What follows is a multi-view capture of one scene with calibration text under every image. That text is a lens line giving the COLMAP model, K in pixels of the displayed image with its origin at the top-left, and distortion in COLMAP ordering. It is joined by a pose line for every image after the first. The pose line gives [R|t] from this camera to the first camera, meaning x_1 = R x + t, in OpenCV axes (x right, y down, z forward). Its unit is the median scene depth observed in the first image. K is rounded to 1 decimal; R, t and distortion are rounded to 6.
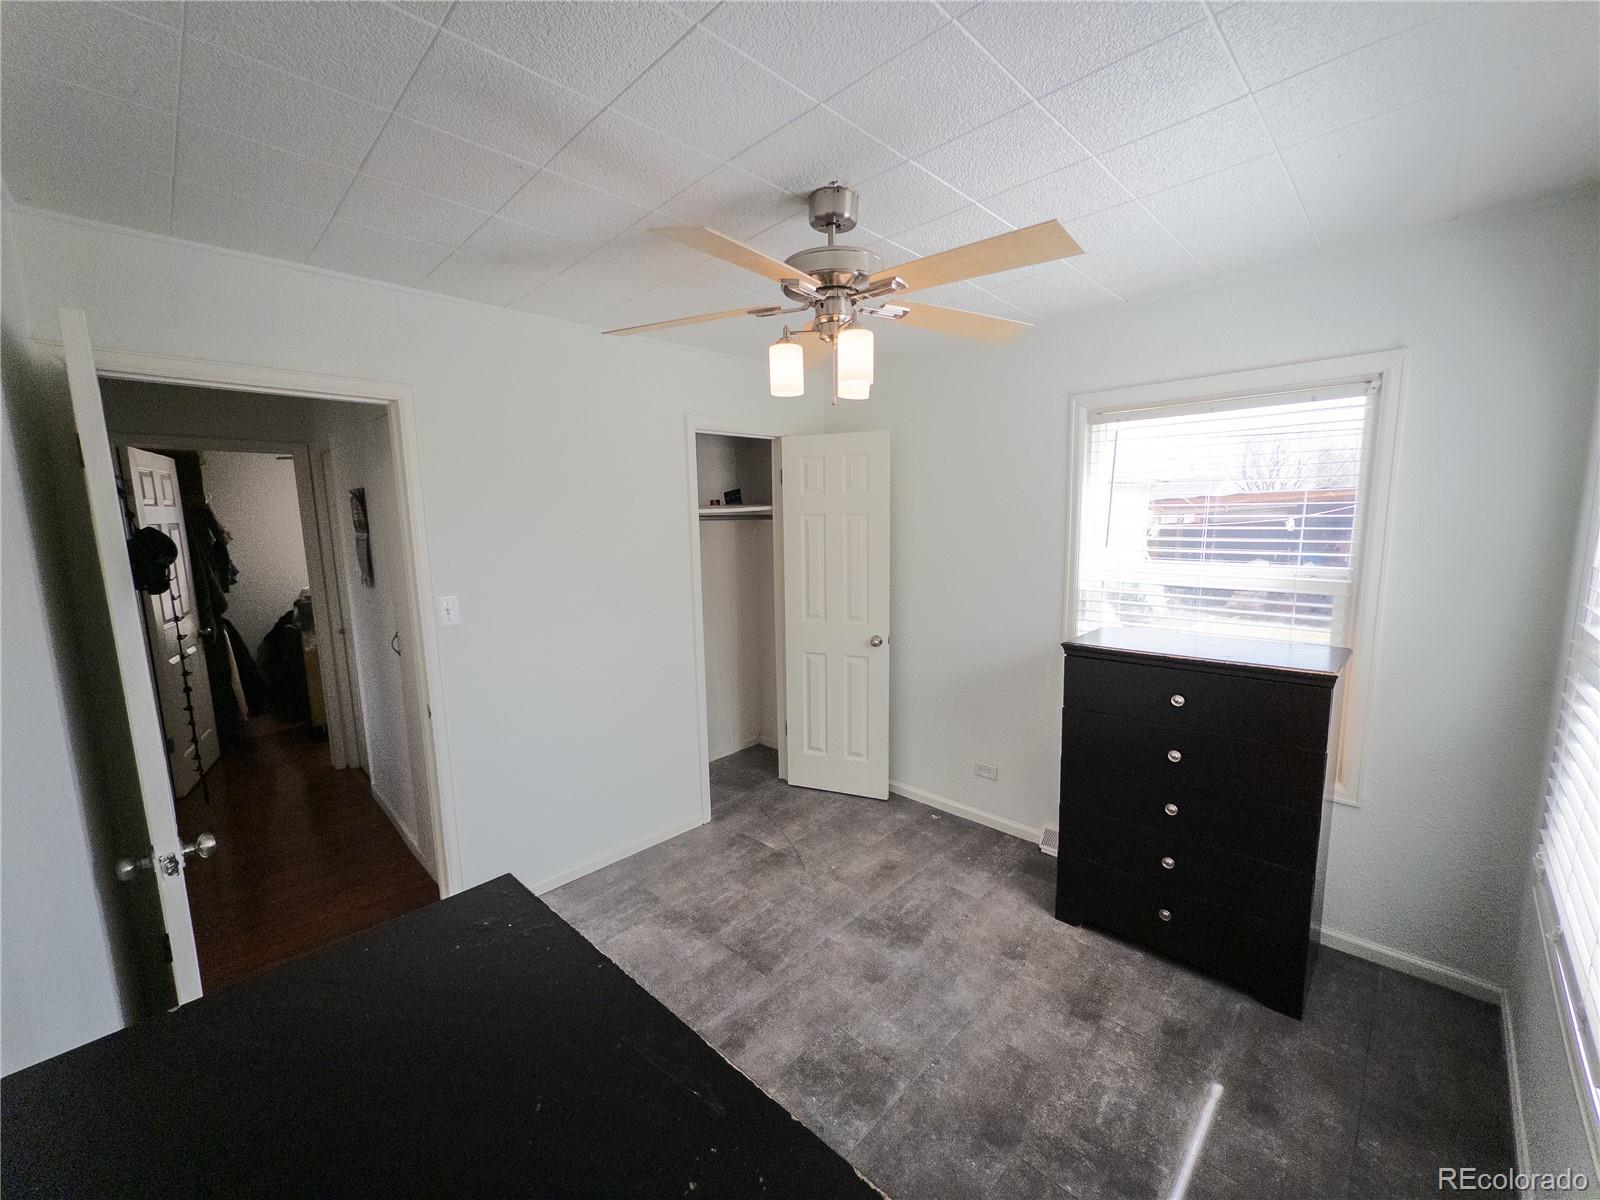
lens RADIAL K [[653.9, 0, 800.7], [0, 653.9, 605.0], [0, 0, 1]] dist [0.001755, -0.000861]
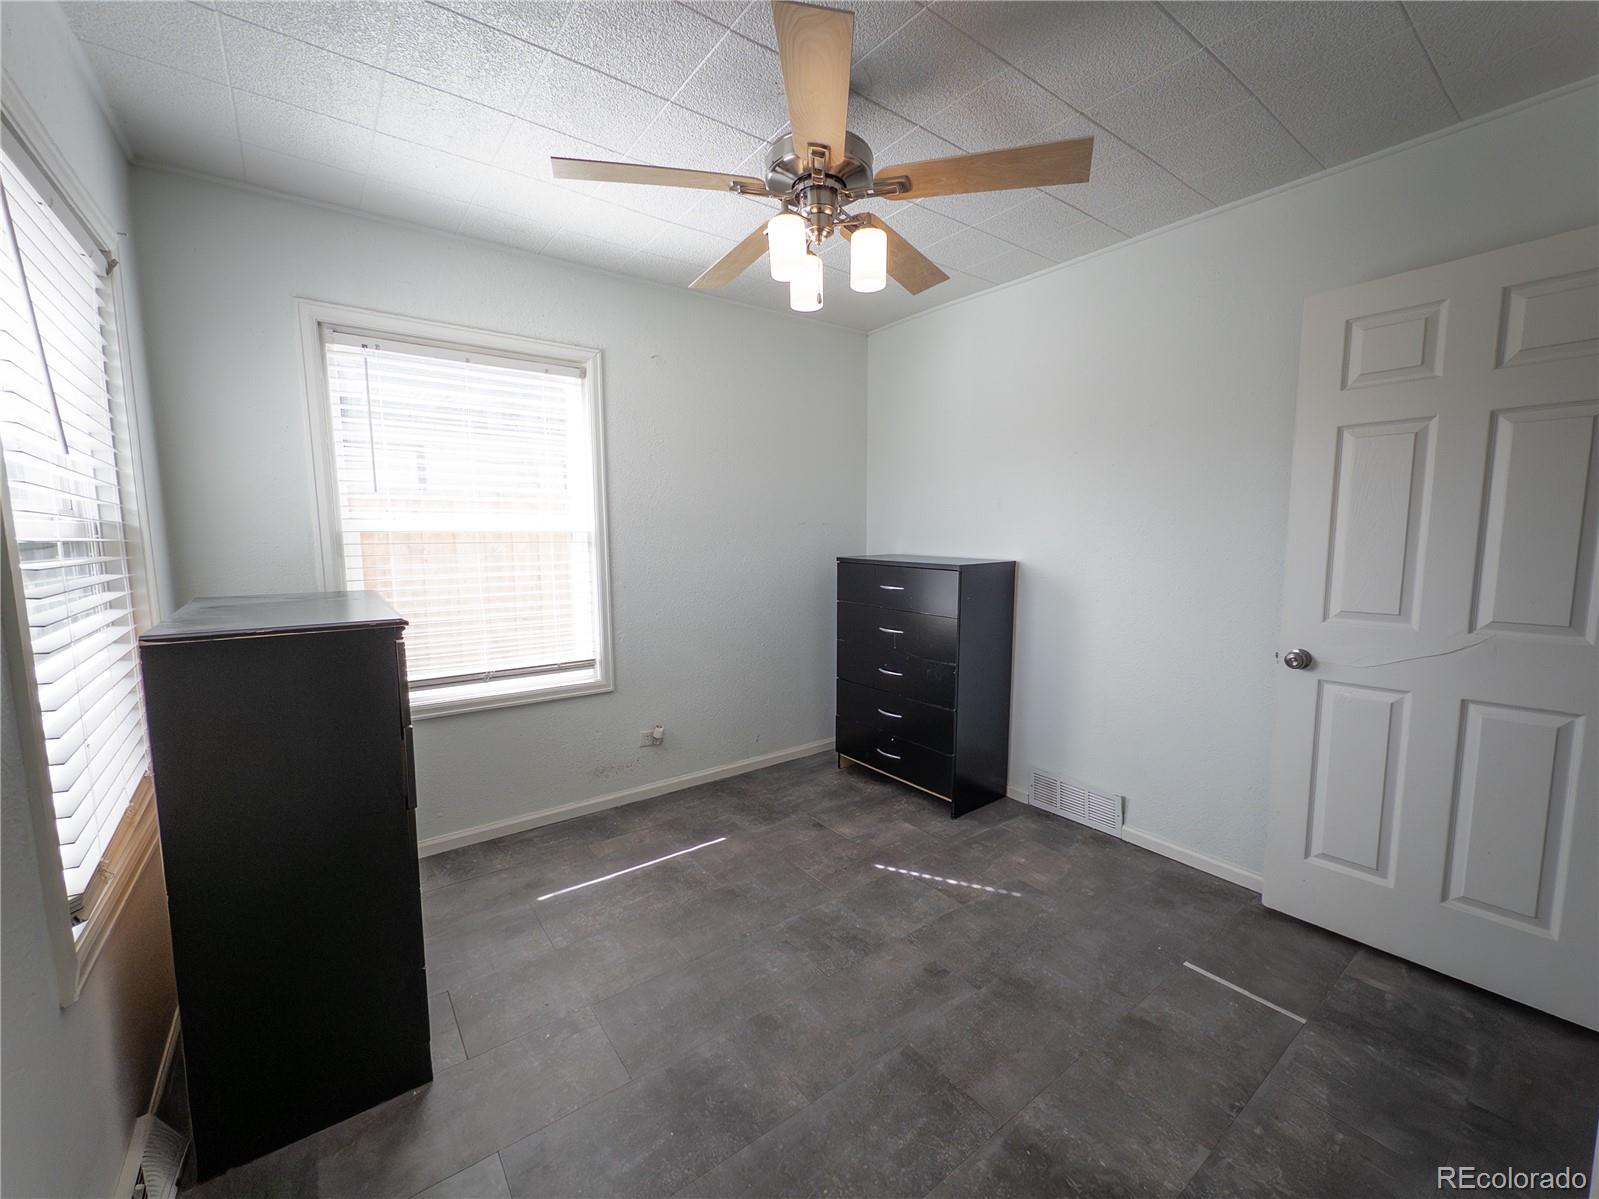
lens RADIAL K [[653.5, 0, 799.0], [0, 653.5, 600.9], [0, 0, 1]] dist [0.001755, -0.000861]
pose [[-0.988961, 0.001688, 0.148163, -0.041340], [0.037800, 0.969723, 0.241263, -0.095127], [-0.143270, 0.244200, -0.959083, 1.610454]]
